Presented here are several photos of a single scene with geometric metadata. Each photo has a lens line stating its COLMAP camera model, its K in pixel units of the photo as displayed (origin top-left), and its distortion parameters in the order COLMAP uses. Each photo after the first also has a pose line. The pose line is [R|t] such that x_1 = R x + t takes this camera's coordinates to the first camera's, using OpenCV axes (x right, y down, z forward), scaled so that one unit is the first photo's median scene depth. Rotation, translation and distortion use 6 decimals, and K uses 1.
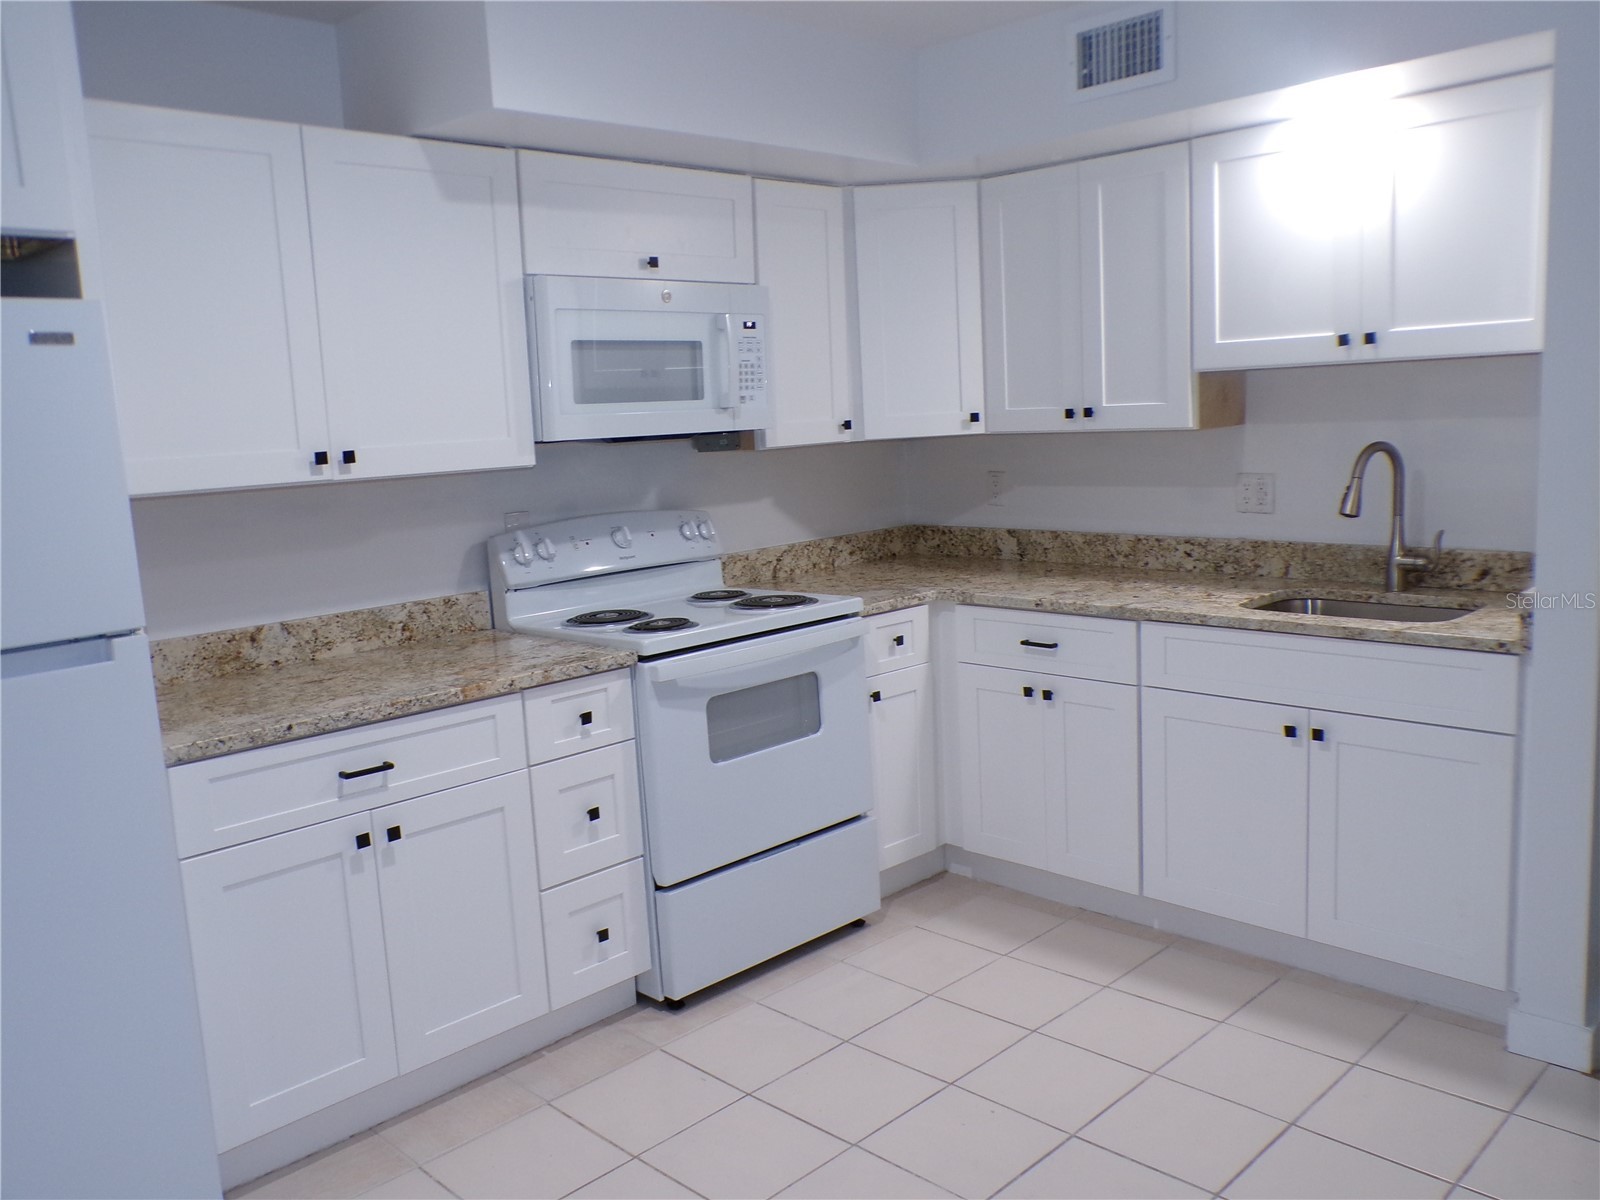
lens RADIAL K [[1303.1, 0, 800.3], [0, 1303.1, 603.8], [0, 0, 1]] dist [-0.021462, 0.007506]
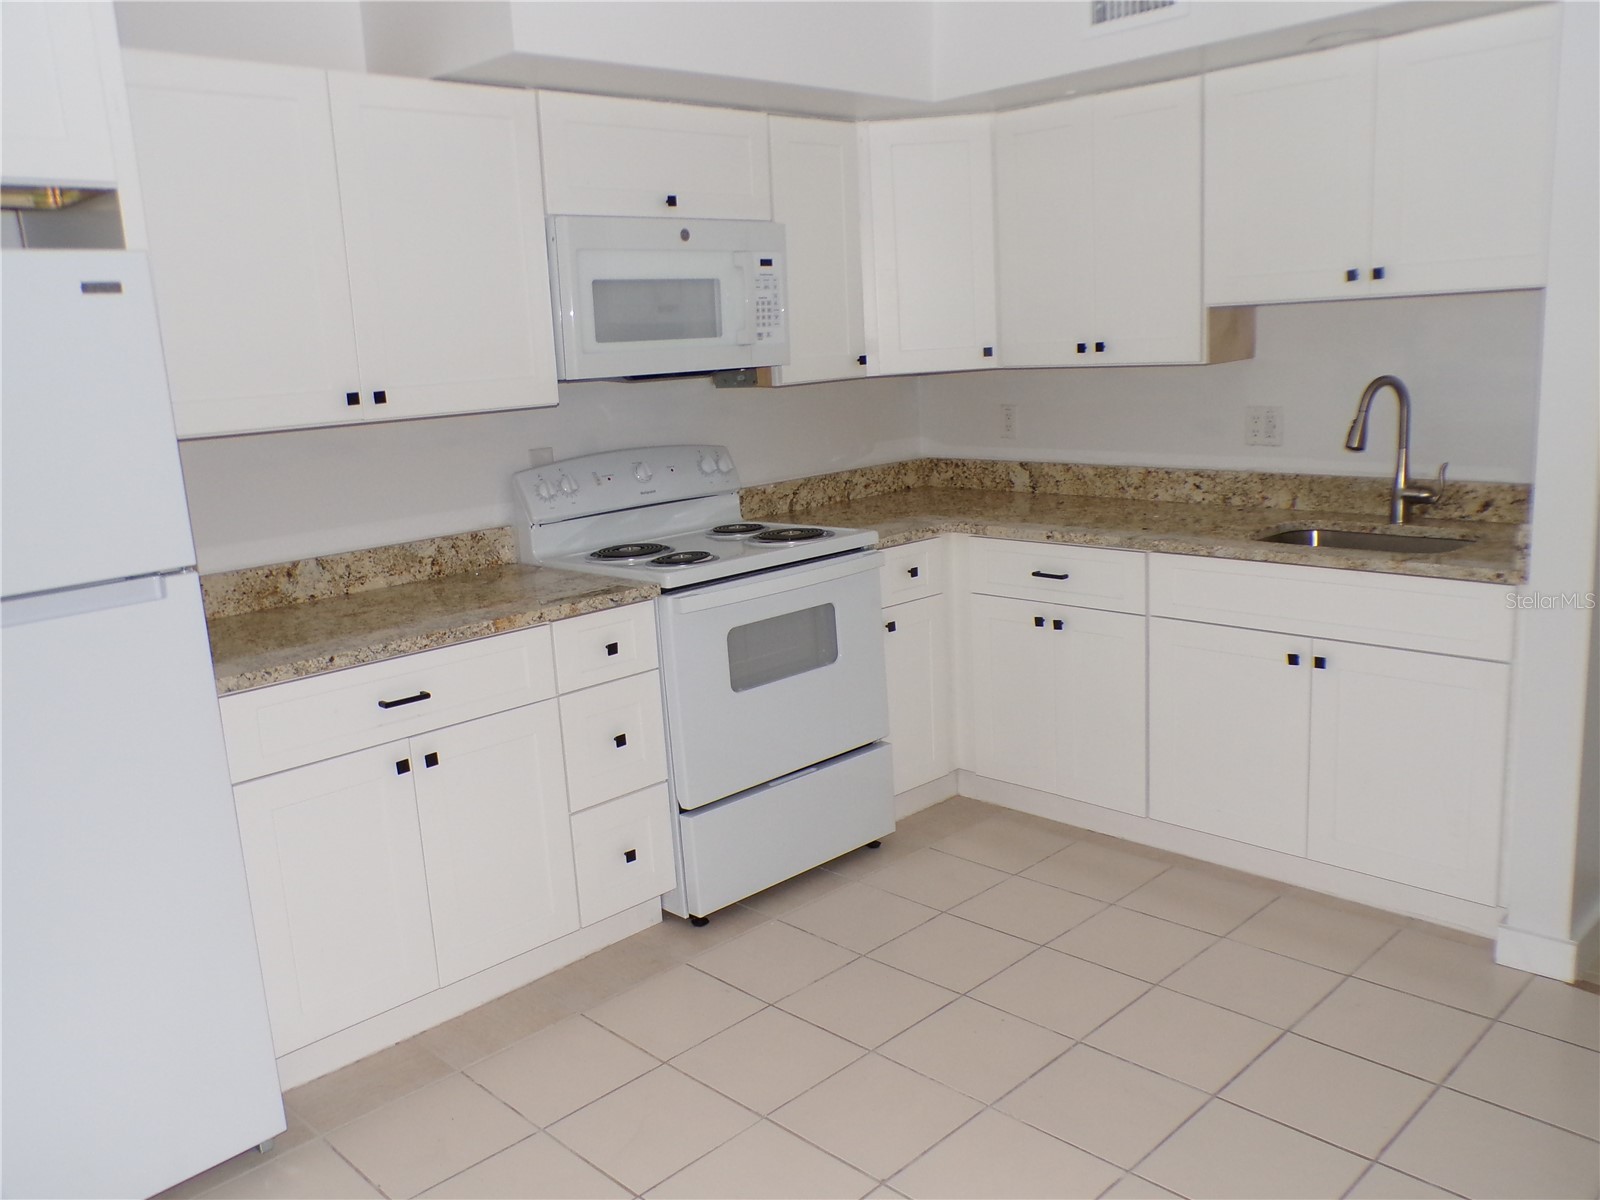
lens RADIAL K [[1303.1, 0, 801.6], [0, 1303.1, 605.4], [0, 0, 1]] dist [-0.021462, 0.007506]
pose [[0.999966, -0.003645, -0.007462, -0.005431], [0.004051, 0.998471, 0.055138, -0.003353], [0.007250, -0.055167, 0.998451, -0.031254]]
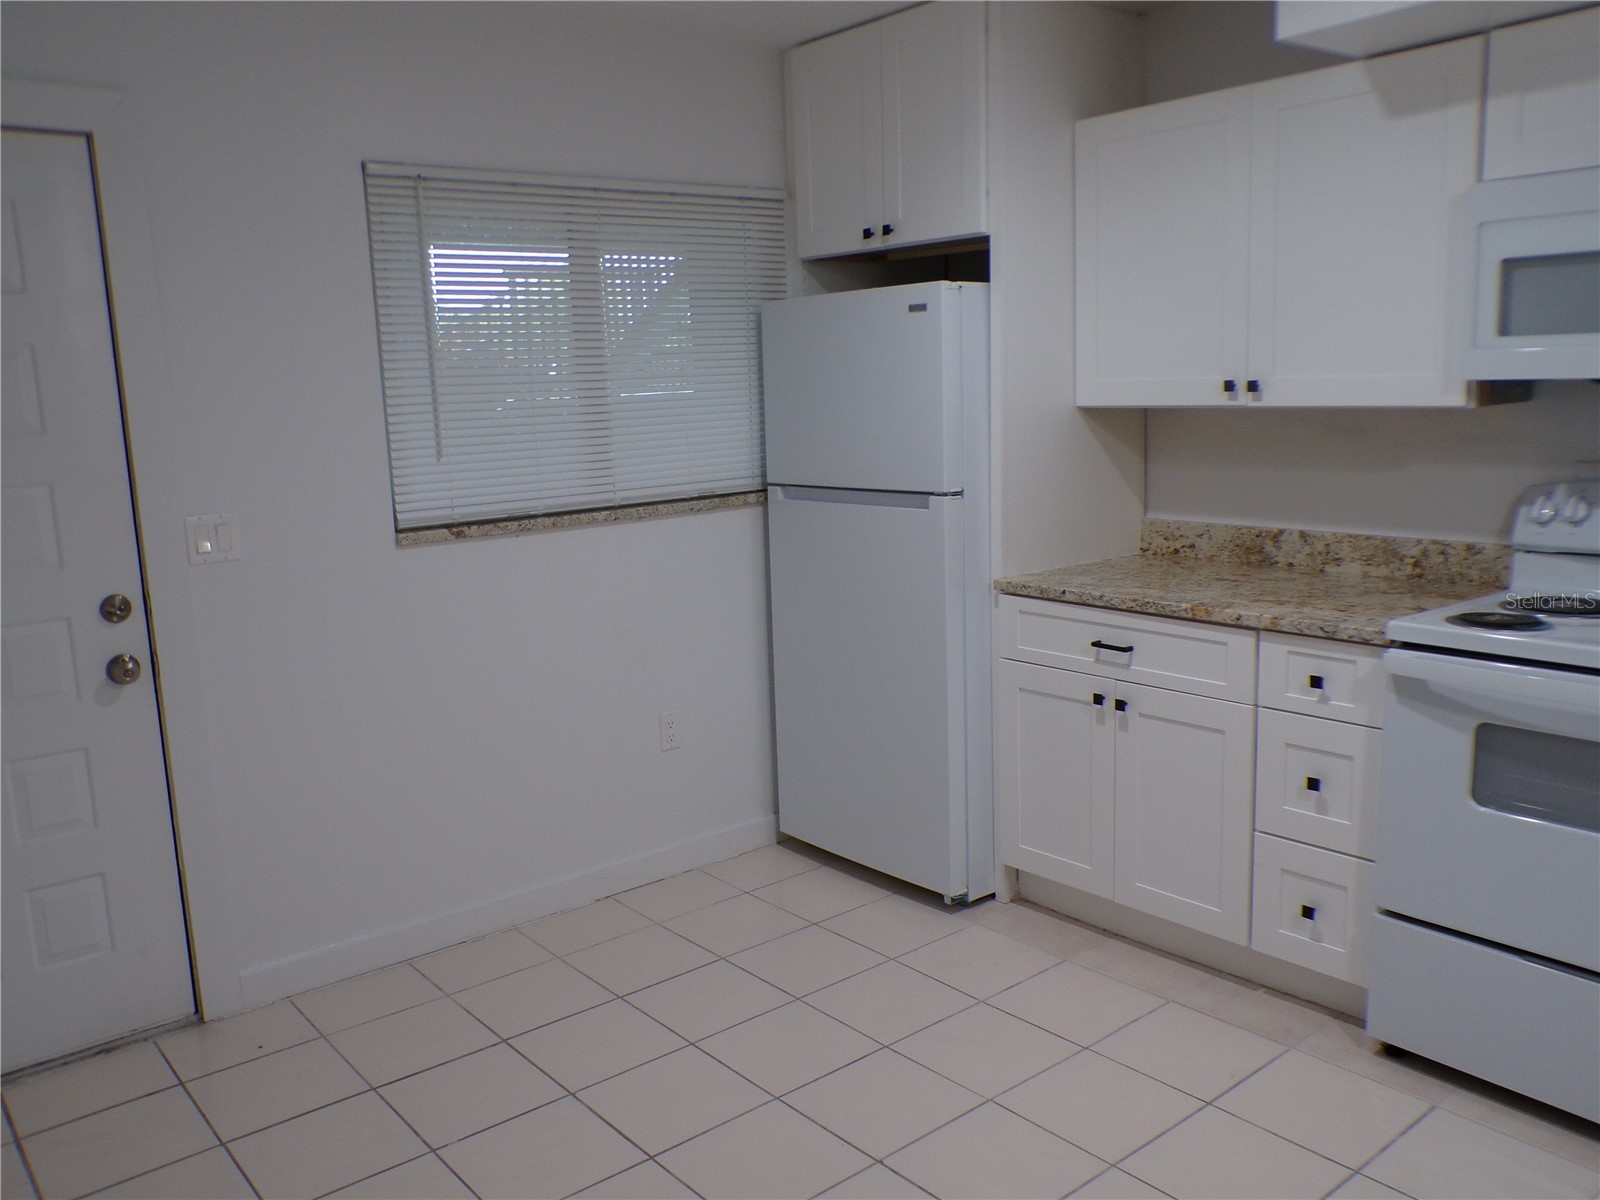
lens RADIAL K [[1303.1, 0, 815.5], [0, 1303.1, 602.4], [0, 0, 1]] dist [-0.021462, 0.007506]
pose [[-0.090803, 0.223299, -0.970511, 0.719059], [-0.108557, 0.966511, 0.232536, -0.137303], [0.989934, 0.126470, -0.063522, 0.657708]]
